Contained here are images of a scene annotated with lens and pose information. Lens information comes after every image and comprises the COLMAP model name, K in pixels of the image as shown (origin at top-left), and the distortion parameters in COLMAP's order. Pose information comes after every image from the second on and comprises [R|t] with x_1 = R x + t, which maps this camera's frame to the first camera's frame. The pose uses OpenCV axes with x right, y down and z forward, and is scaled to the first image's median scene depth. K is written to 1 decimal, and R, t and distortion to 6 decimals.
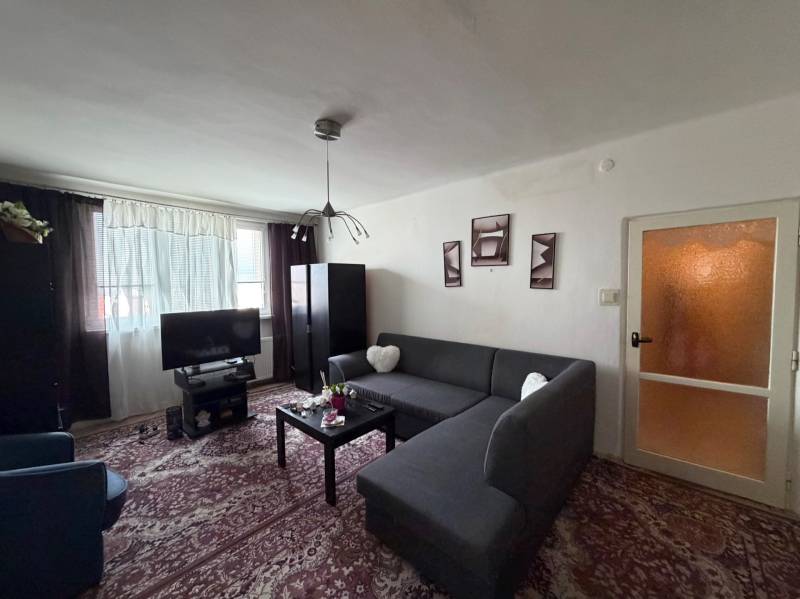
lens RADIAL K [[316.6, 0, 397.3], [0, 316.6, 300.6], [0, 0, 1]] dist [-0.001720, -0.000271]
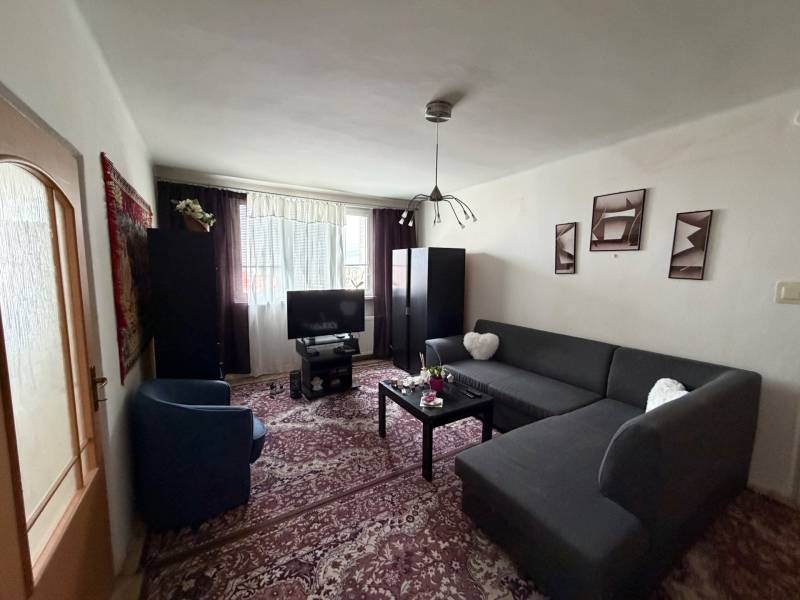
lens RADIAL K [[316.6, 0, 397.3], [0, 316.6, 301.1], [0, 0, 1]] dist [-0.001720, -0.000271]
pose [[0.957895, 0.048863, -0.282931, -0.028302], [-0.033978, 0.997780, 0.057281, -0.002317], [0.285102, -0.045256, 0.957428, -0.004531]]
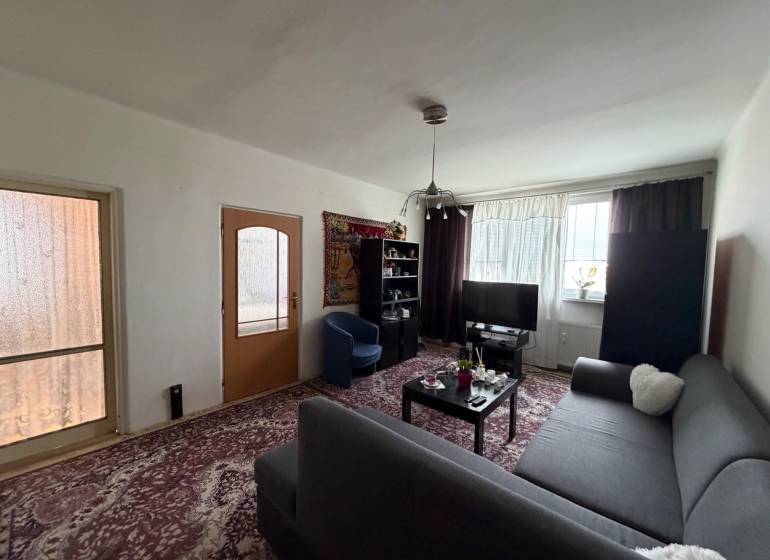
lens RADIAL K [[308.9, 0, 385.0], [0, 308.9, 280.0], [0, 0, 1]] dist [-0.000133, 0.000004]
pose [[0.024638, 0.066672, -0.997471, 0.684891], [-0.081106, 0.994618, 0.064478, -0.020982], [0.996401, 0.079312, 0.029913, 0.651522]]
